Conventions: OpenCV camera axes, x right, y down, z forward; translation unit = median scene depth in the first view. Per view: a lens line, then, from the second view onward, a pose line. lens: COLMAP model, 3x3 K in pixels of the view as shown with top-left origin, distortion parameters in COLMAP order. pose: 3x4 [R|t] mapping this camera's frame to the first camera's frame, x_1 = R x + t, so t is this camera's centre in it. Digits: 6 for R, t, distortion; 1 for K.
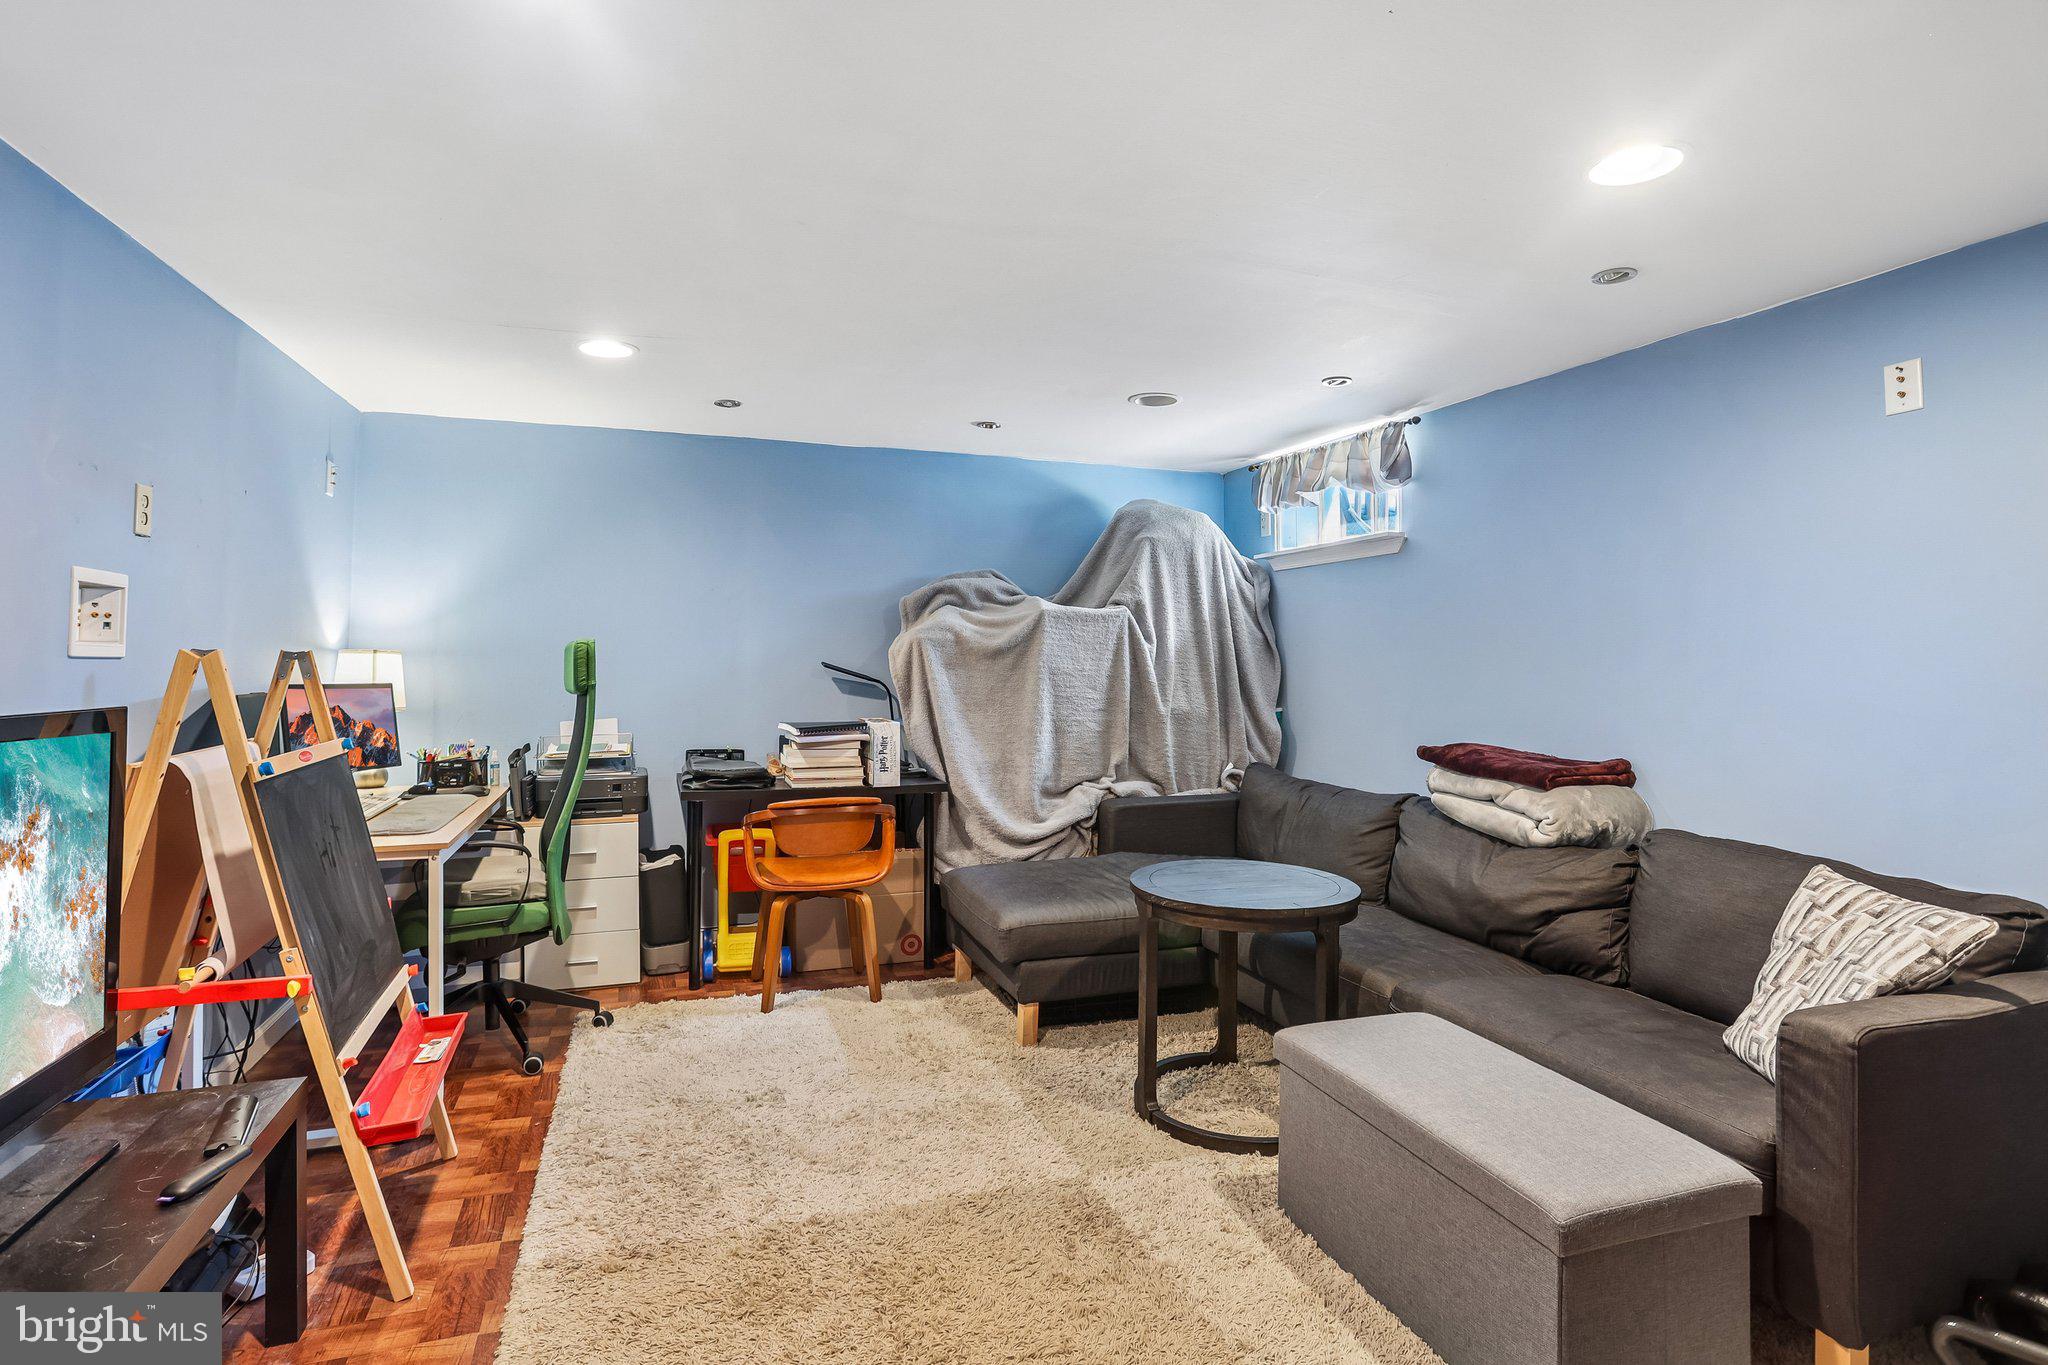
lens RADIAL K [[1067.7, 0, 1014.1], [0, 1067.7, 654.3], [0, 0, 1]] dist [-0.042352, 0.034185]
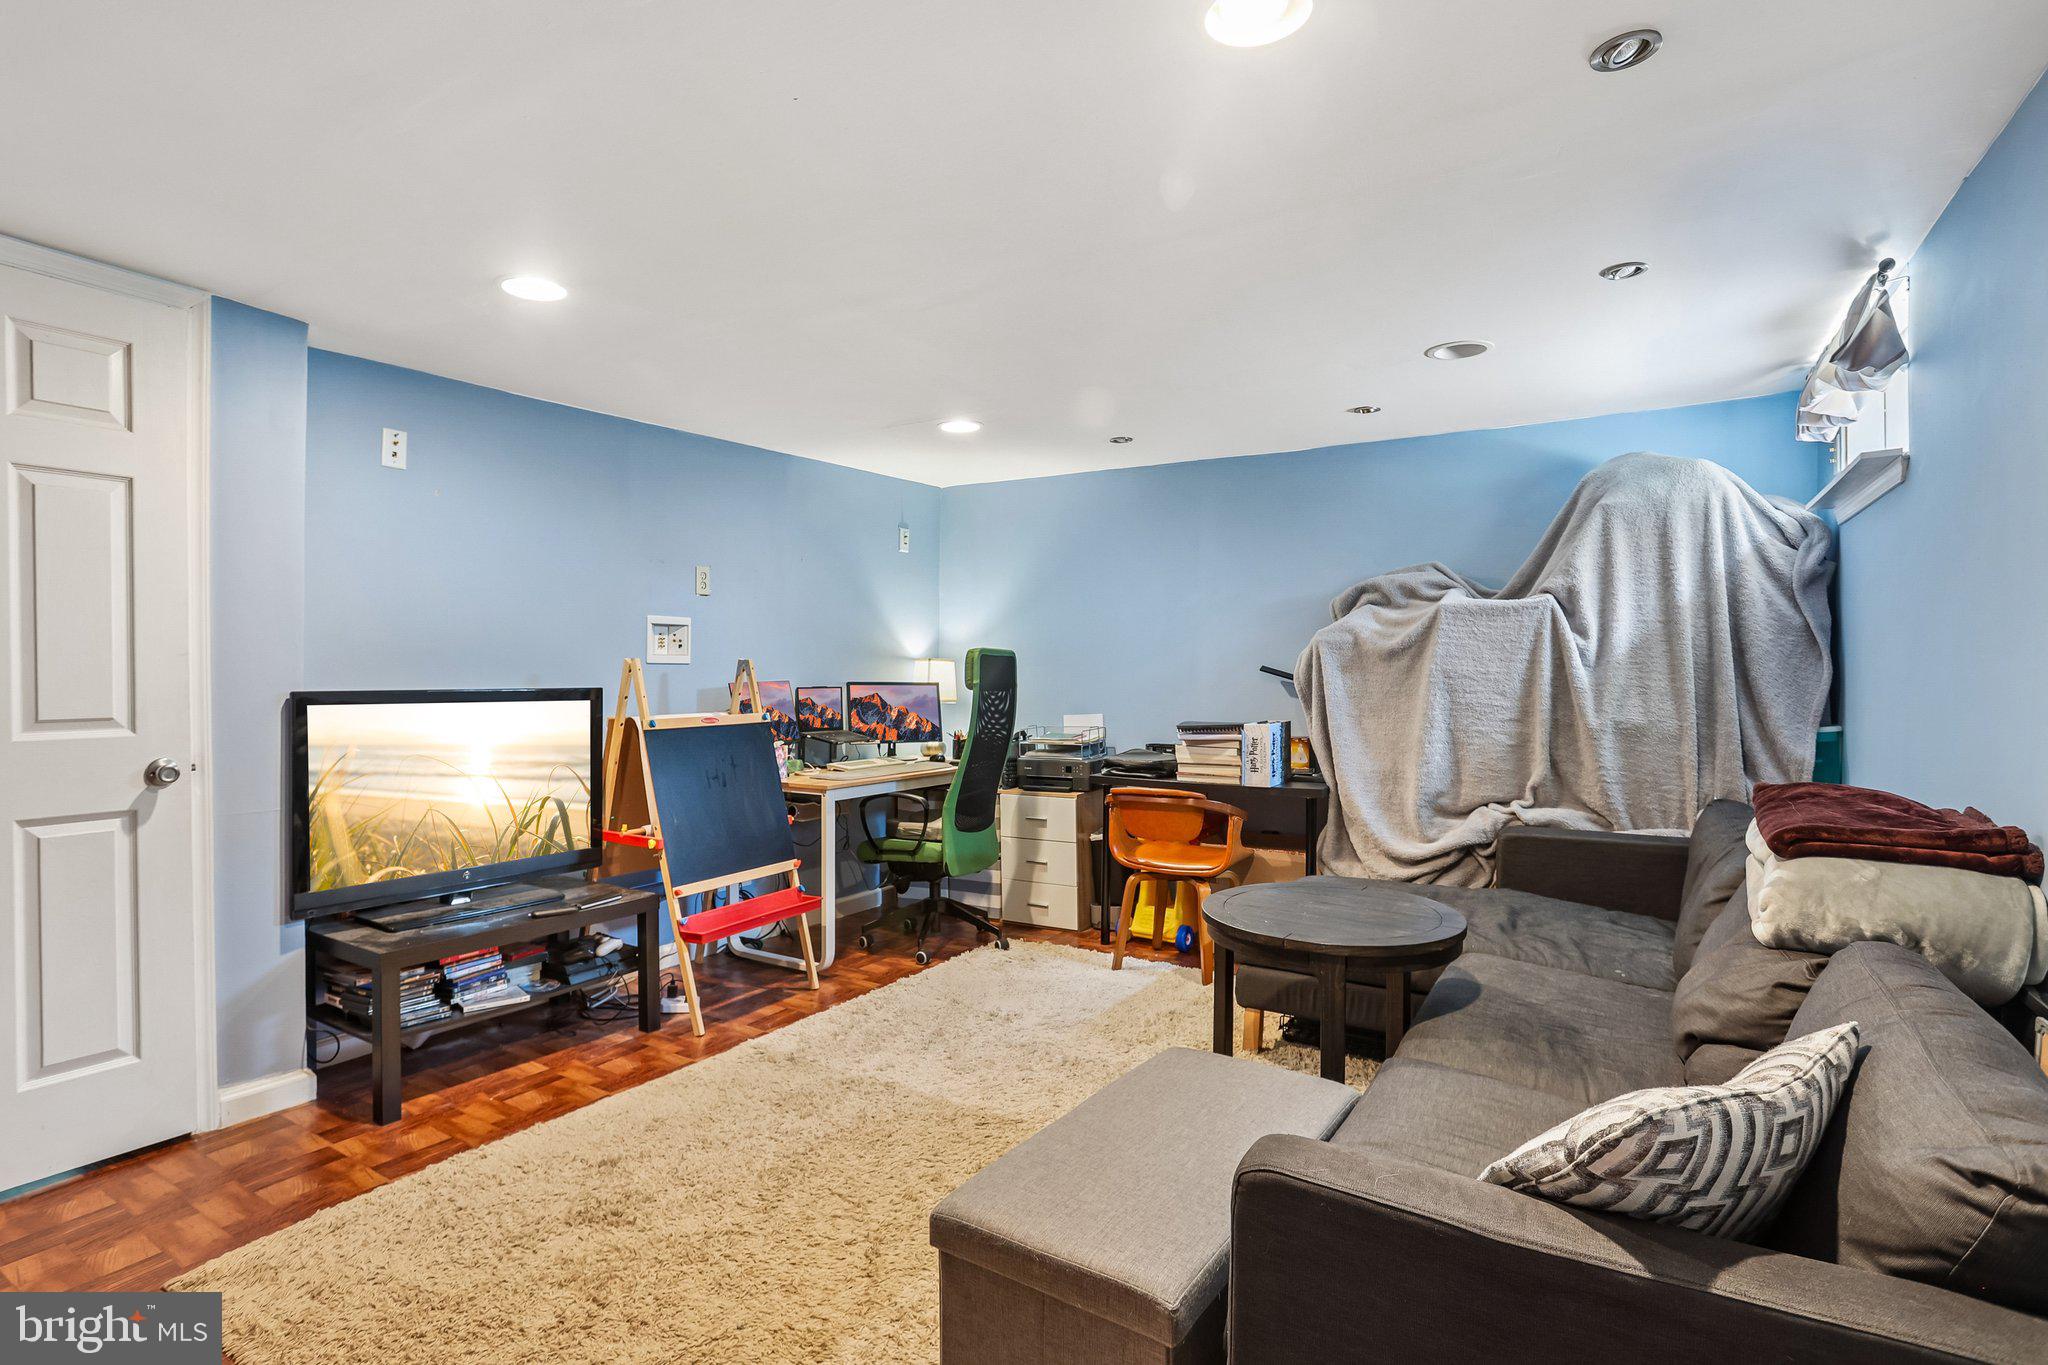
lens RADIAL K [[1055.5, 0, 933.7], [0, 1055.5, 690.2], [0, 0, 1]] dist [-0.099689, 0.132374]
pose [[0.590143, 0.010193, -0.807234, 0.480097], [0.007492, 0.999808, 0.018102, 0.010704], [0.807264, -0.016730, 0.589953, 0.152685]]
